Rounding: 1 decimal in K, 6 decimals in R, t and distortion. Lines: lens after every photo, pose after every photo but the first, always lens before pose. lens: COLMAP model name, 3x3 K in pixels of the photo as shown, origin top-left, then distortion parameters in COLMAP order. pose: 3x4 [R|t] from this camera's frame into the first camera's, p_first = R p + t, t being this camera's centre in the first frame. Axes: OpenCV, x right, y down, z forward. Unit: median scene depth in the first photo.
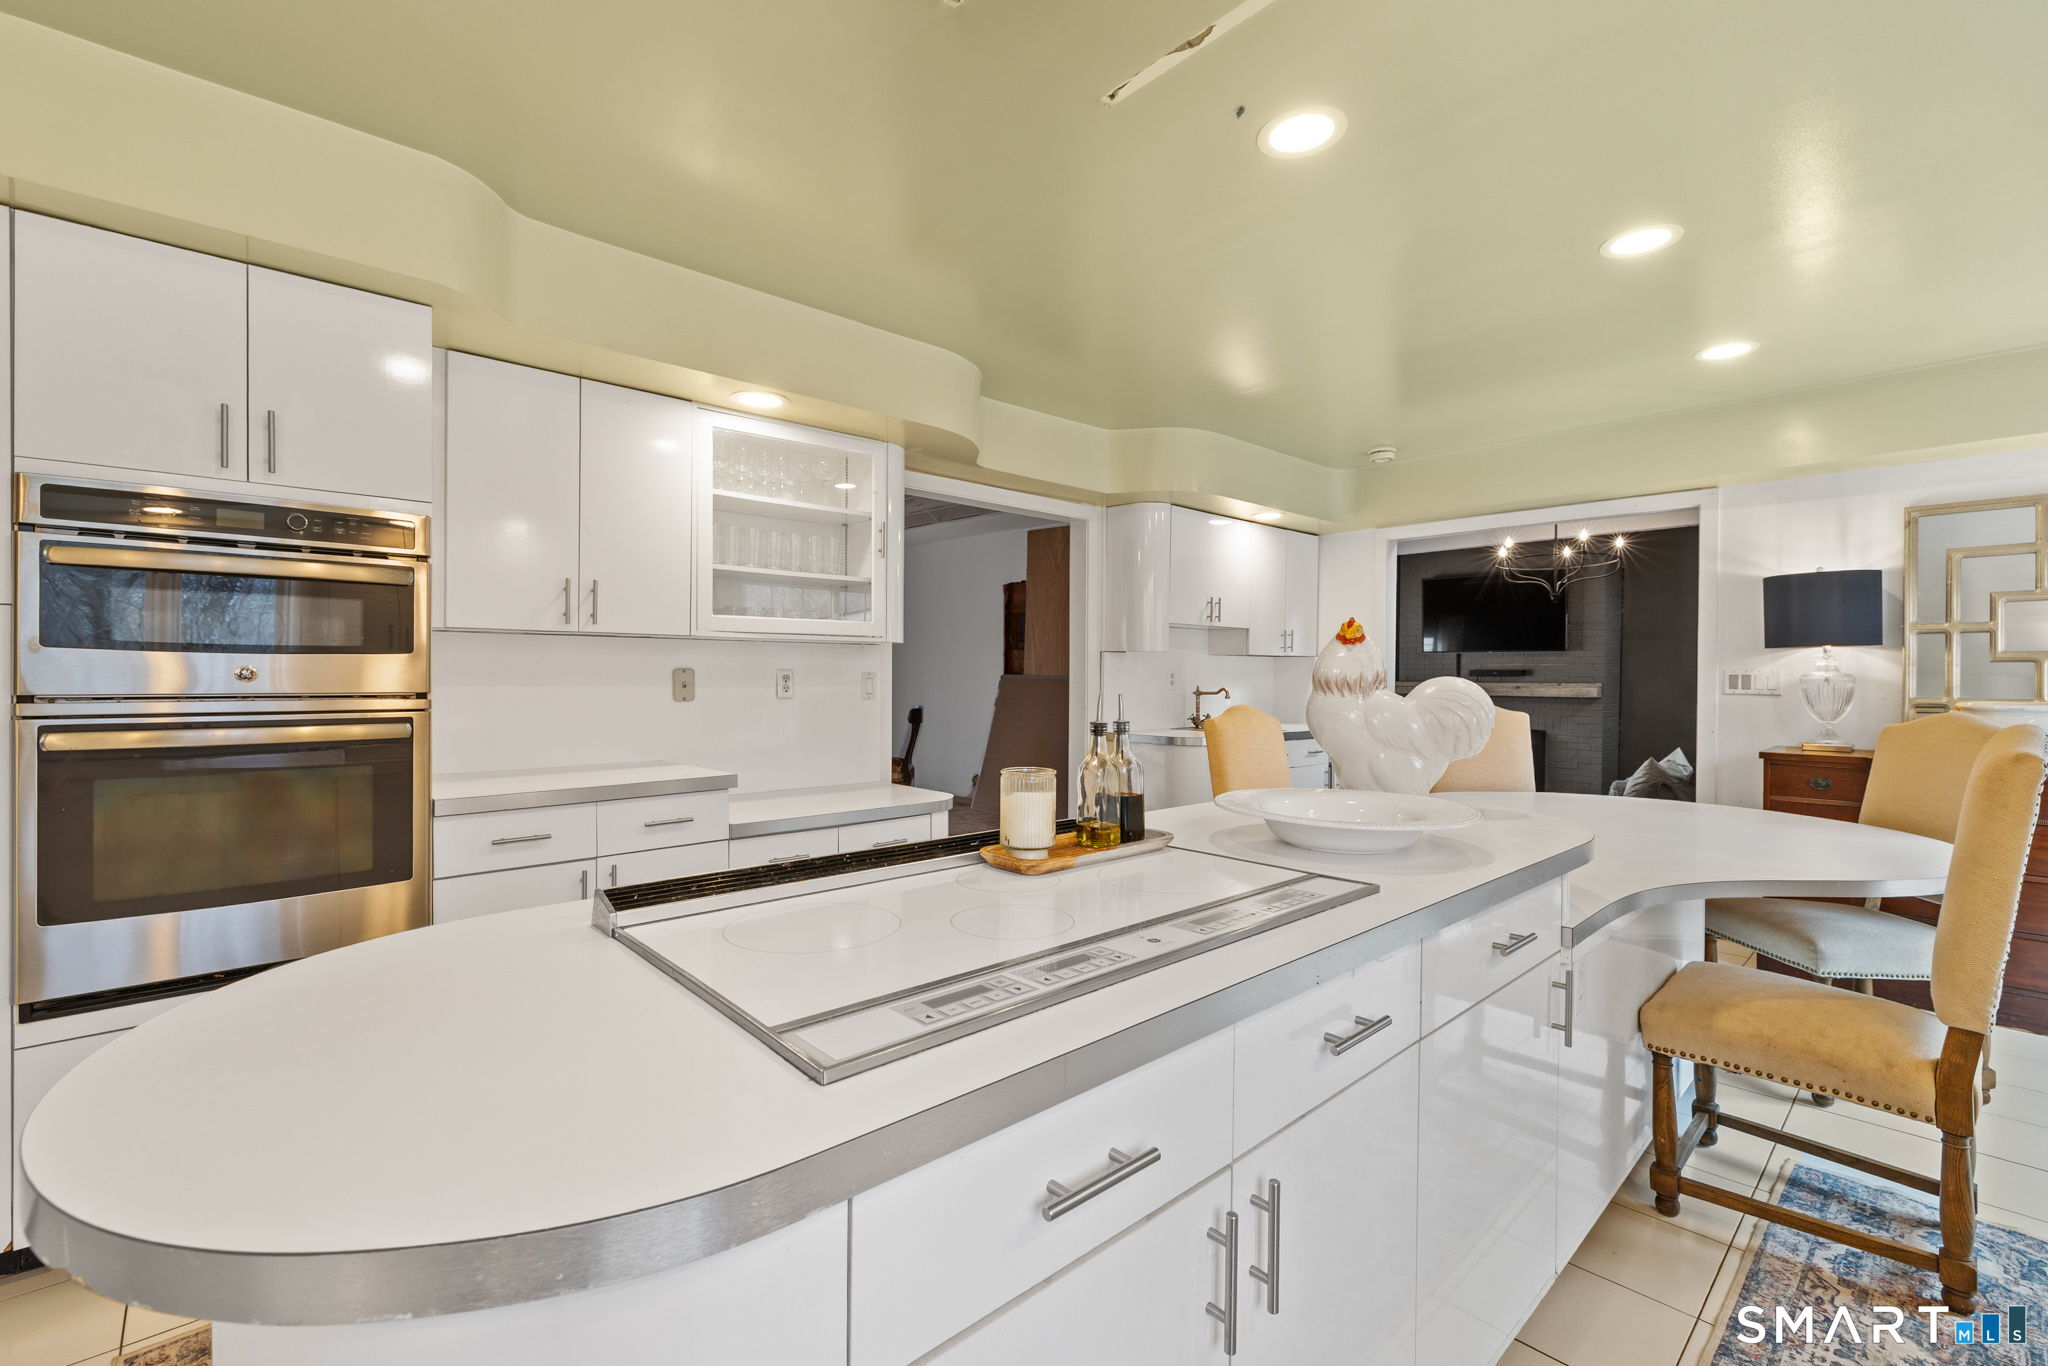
lens RADIAL K [[881.1, 0, 1022.0], [0, 881.1, 682.9], [0, 0, 1]] dist [-0.002601, 0.000235]
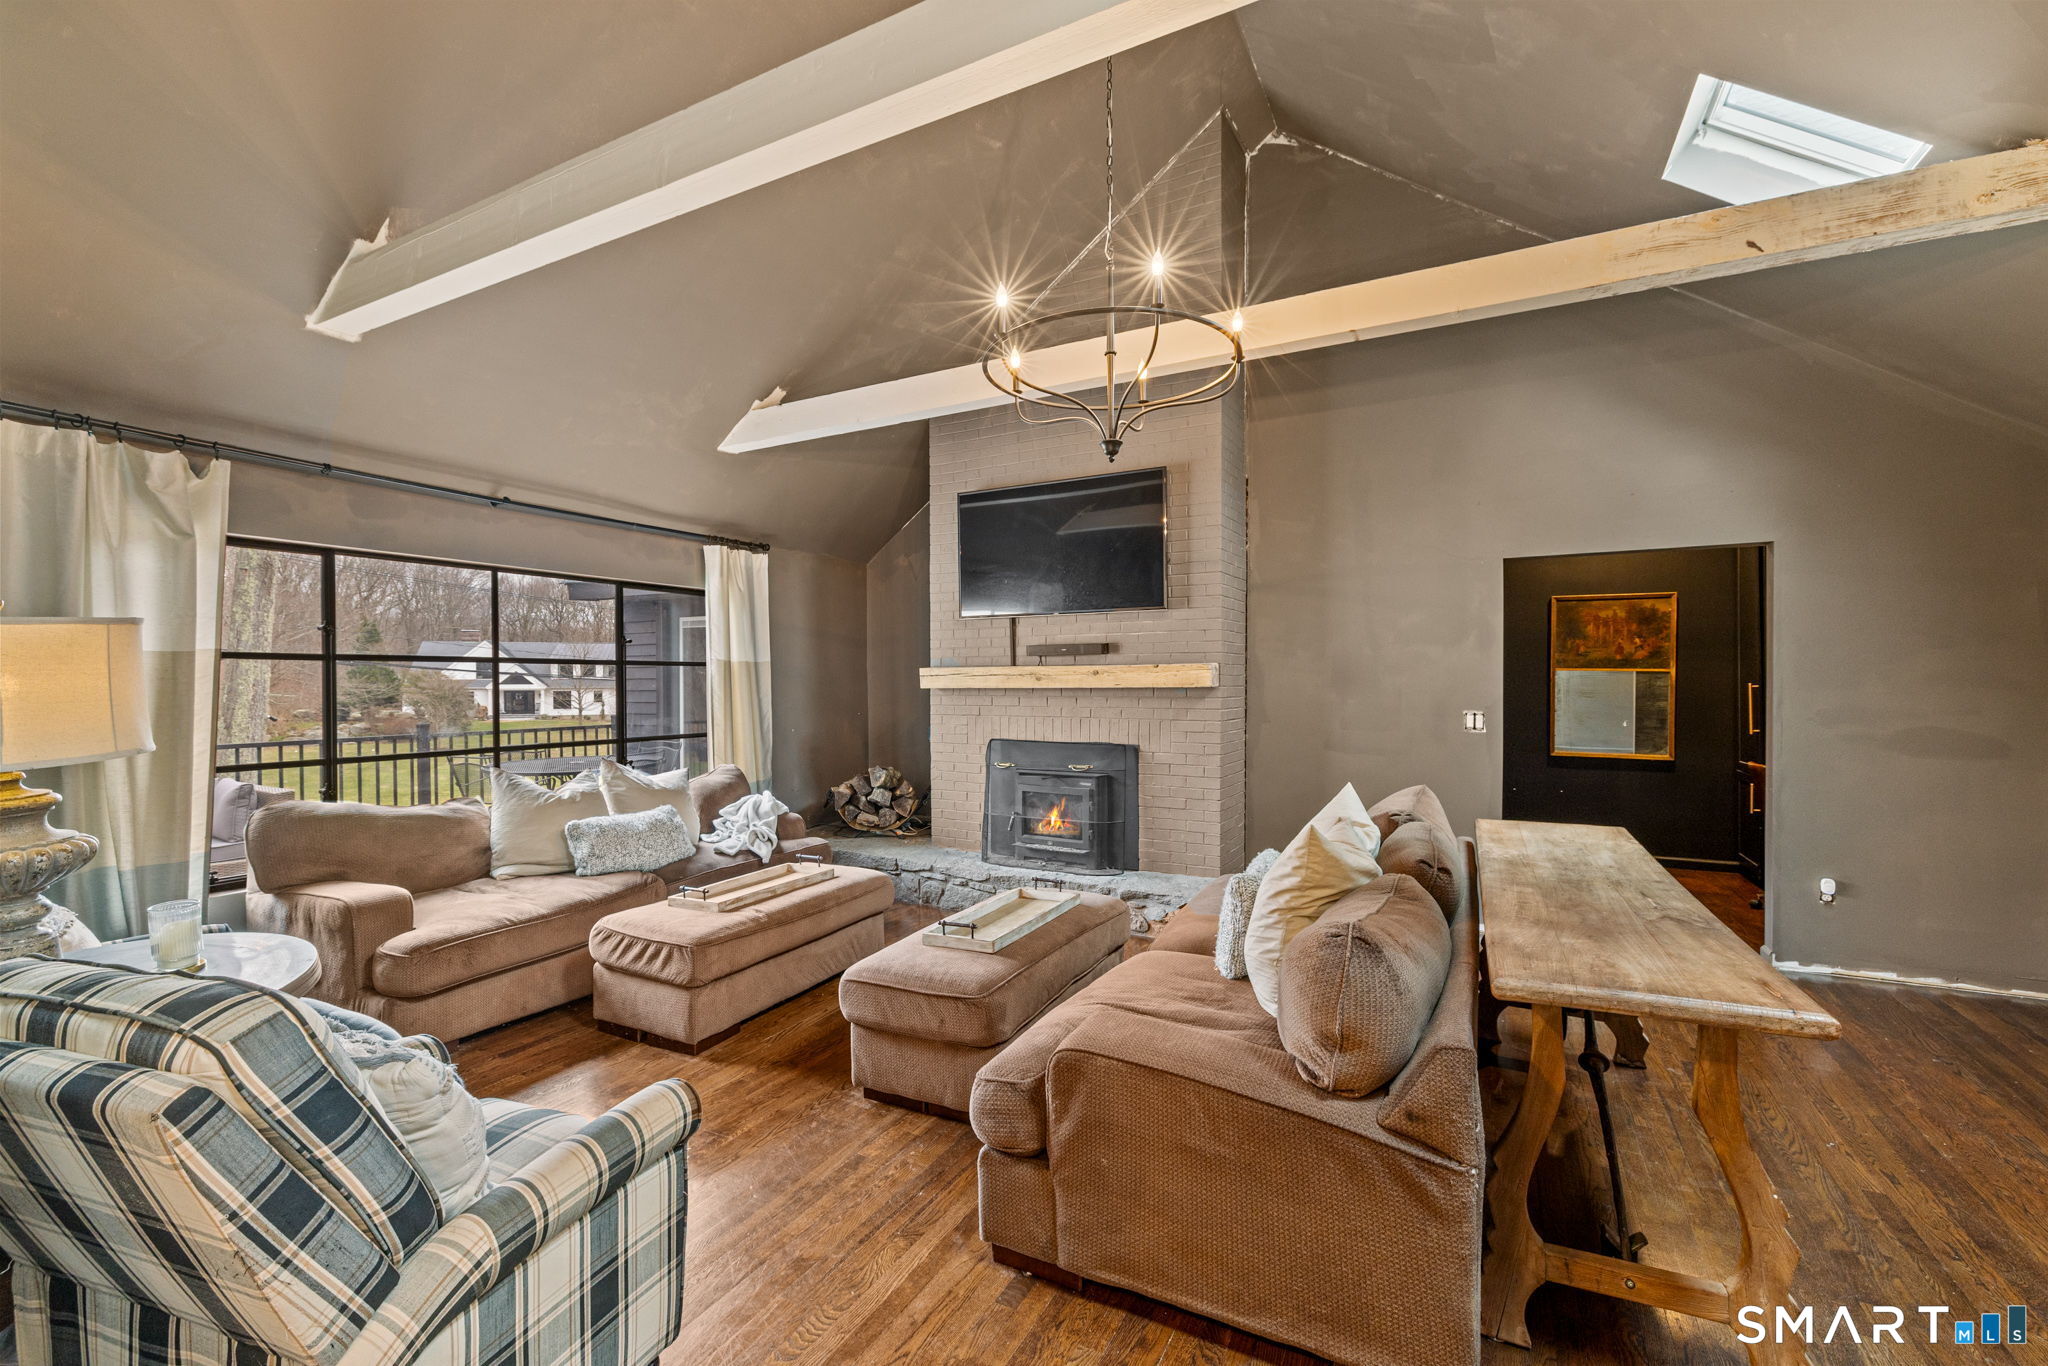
lens RADIAL K [[881.1, 0, 1017.9], [0, 881.1, 676.2], [0, 0, 1]] dist [-0.002601, 0.000235]
pose [[0.943649, -0.014248, 0.330642, 0.332551], [0.015353, 0.999882, -0.000730, 0.007537], [-0.330592, 0.005765, 0.943756, 0.481687]]
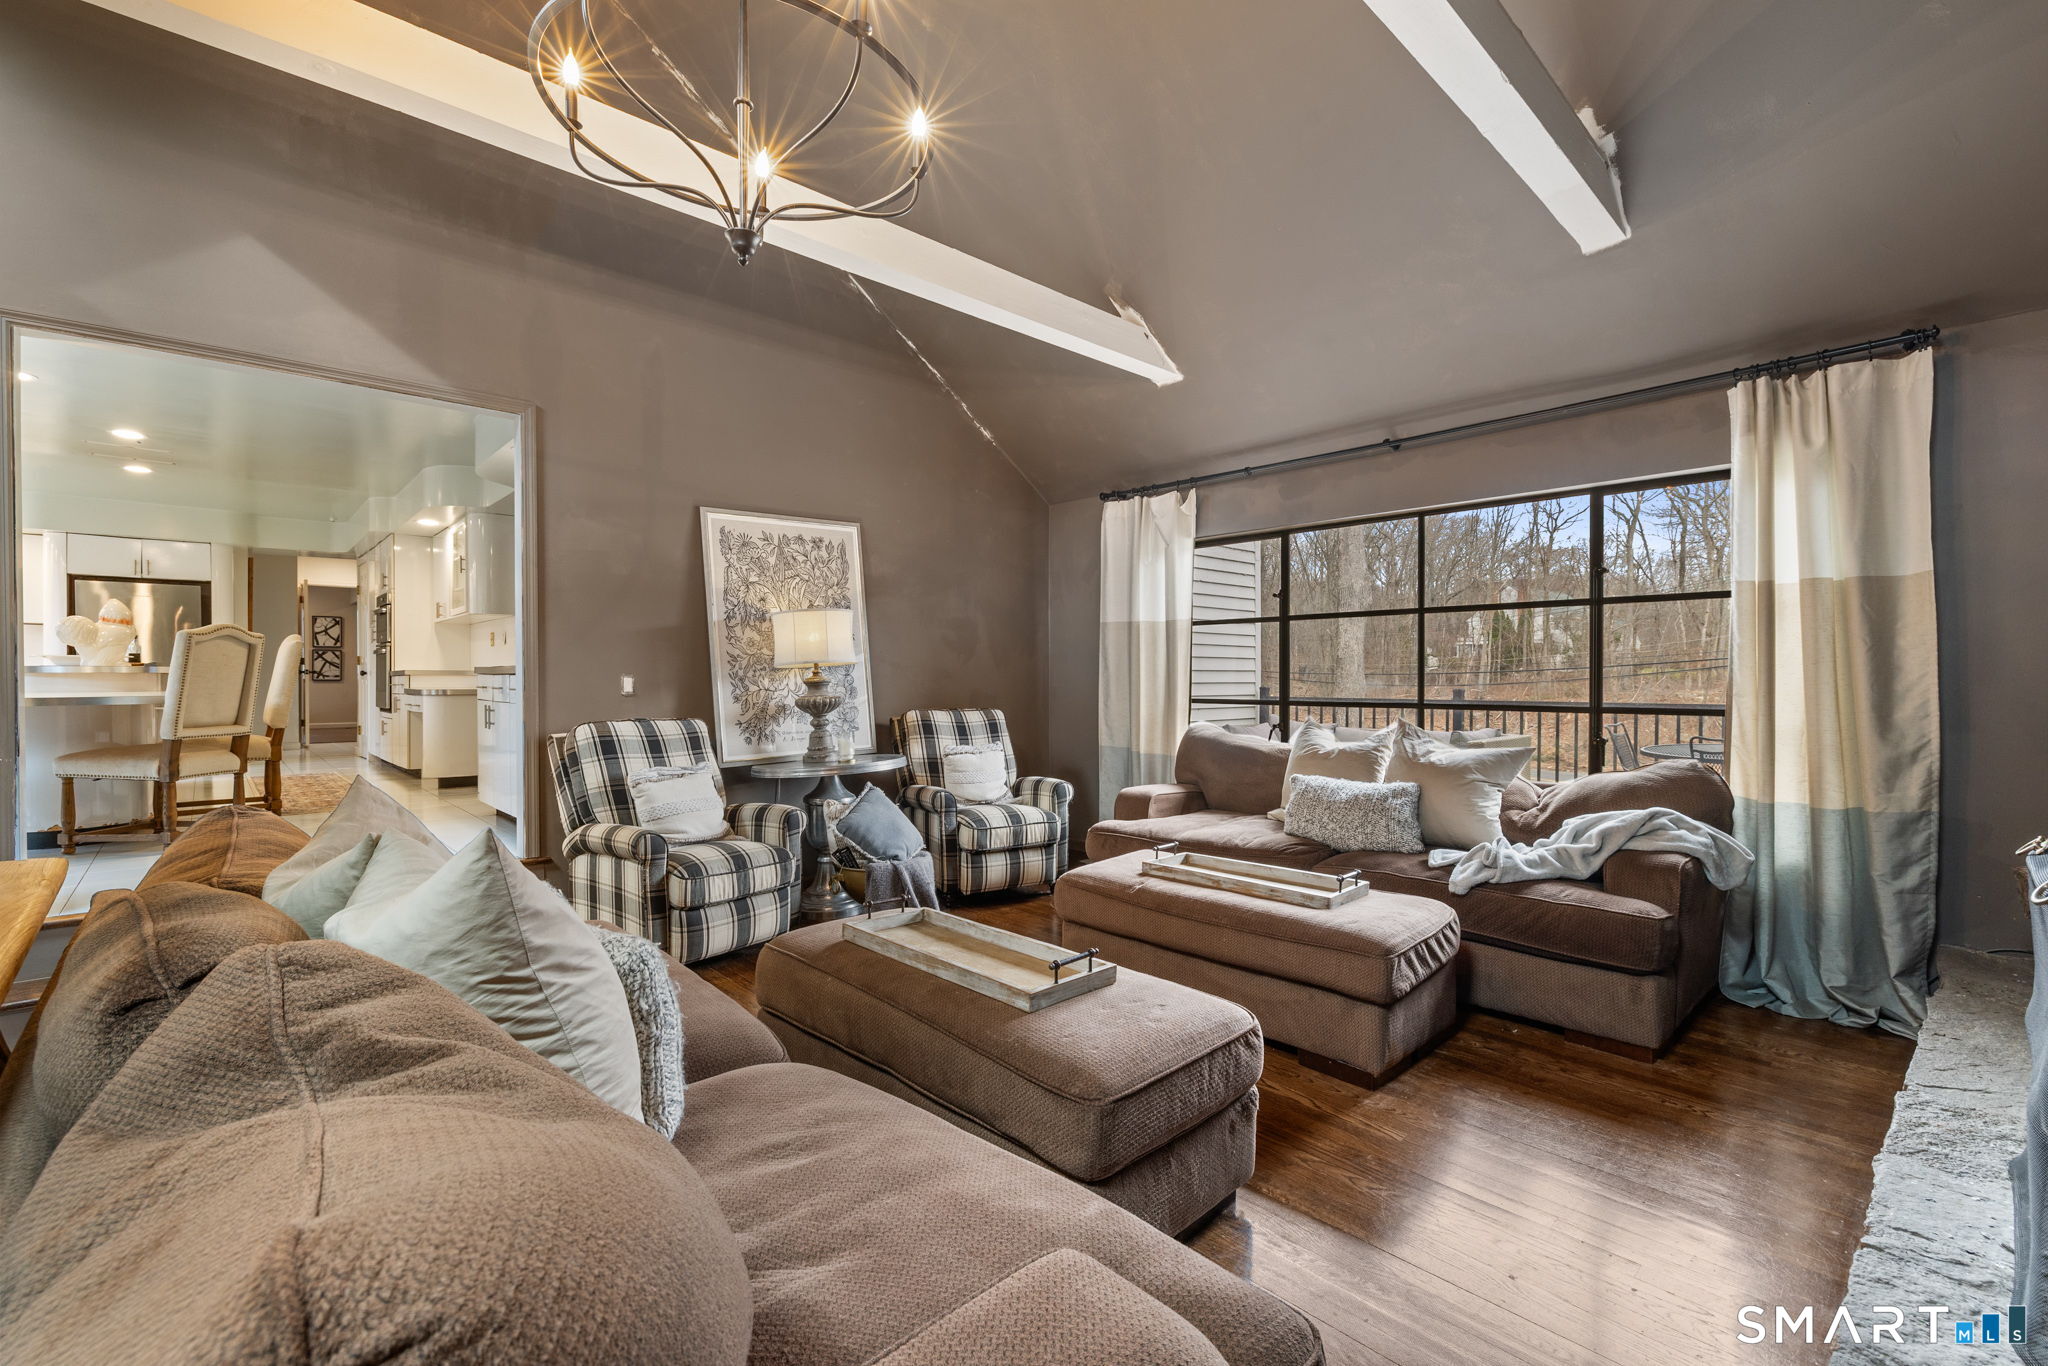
lens RADIAL K [[881.1, 0, 1034.5], [0, 881.1, 680.3], [0, 0, 1]] dist [-0.002601, 0.000235]
pose [[0.019612, -0.006819, -0.999784, 0.723789], [-0.008544, 0.999939, -0.006987, 0.037860], [0.999771, 0.008679, 0.019552, 0.877745]]
